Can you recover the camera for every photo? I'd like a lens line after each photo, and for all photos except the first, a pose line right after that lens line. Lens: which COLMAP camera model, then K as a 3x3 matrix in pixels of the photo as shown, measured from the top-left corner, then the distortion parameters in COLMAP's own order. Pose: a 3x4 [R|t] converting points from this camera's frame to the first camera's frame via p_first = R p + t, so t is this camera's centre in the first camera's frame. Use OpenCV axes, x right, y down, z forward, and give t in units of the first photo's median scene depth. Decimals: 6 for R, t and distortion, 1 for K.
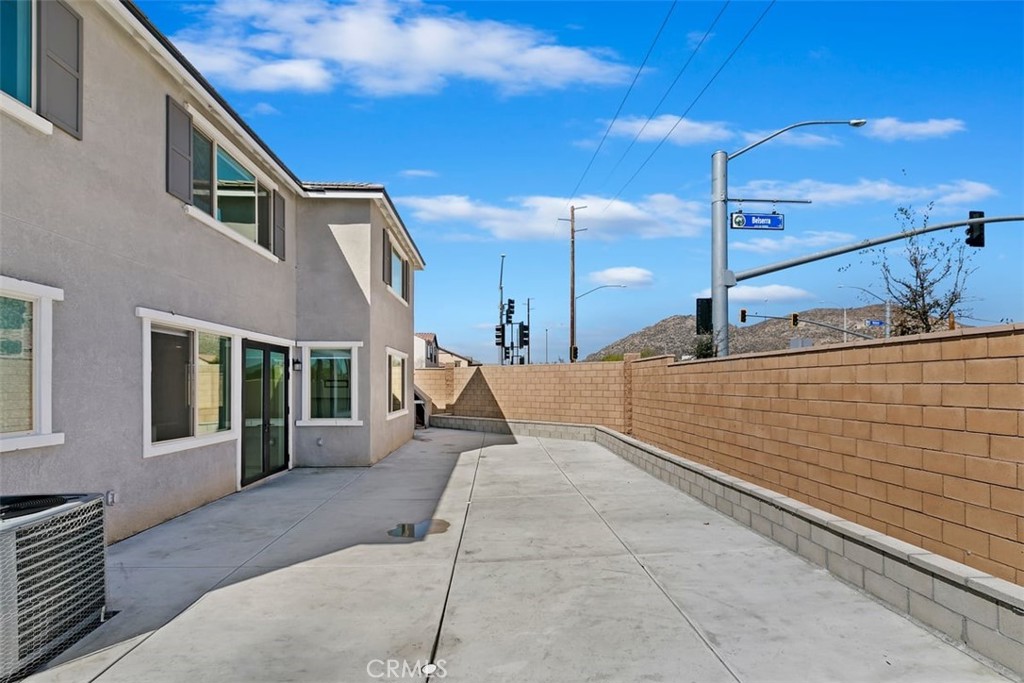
lens RADIAL K [[505.2, 0, 509.9], [0, 505.2, 381.9], [0, 0, 1]] dist [0.002280, 0.000787]
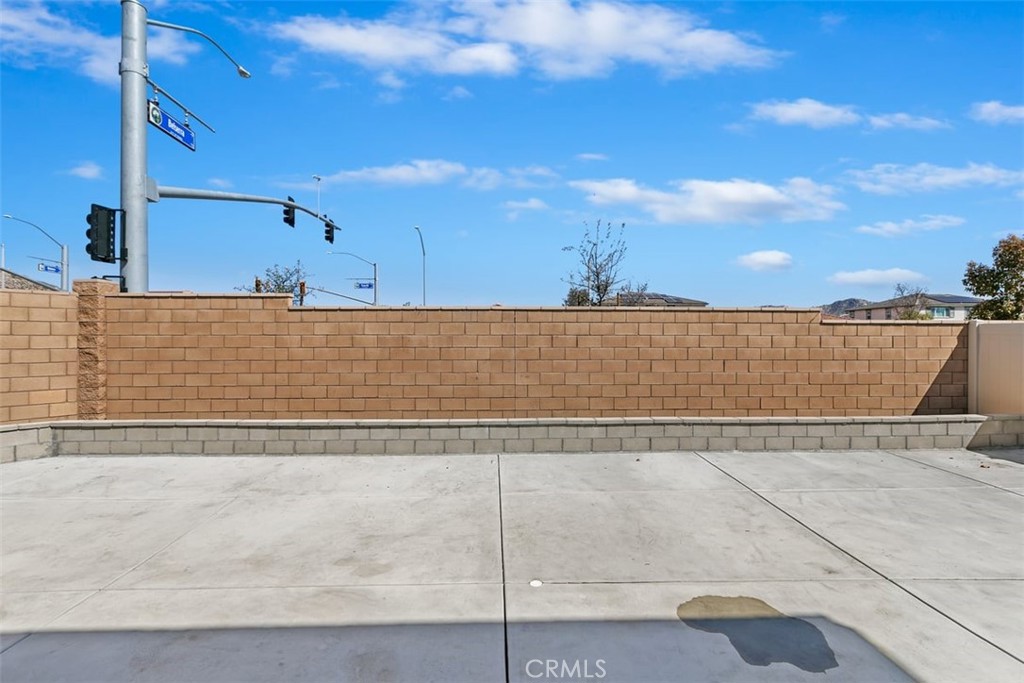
lens RADIAL K [[475.0, 0, 516.2], [0, 475.0, 340.9], [0, 0, 1]] dist [0.002381, 0.000315]
pose [[0.001183, -0.003623, 0.999993, -0.587722], [-0.004346, 0.999984, 0.003628, 0.014574], [-0.999990, -0.004350, 0.001167, 1.141062]]
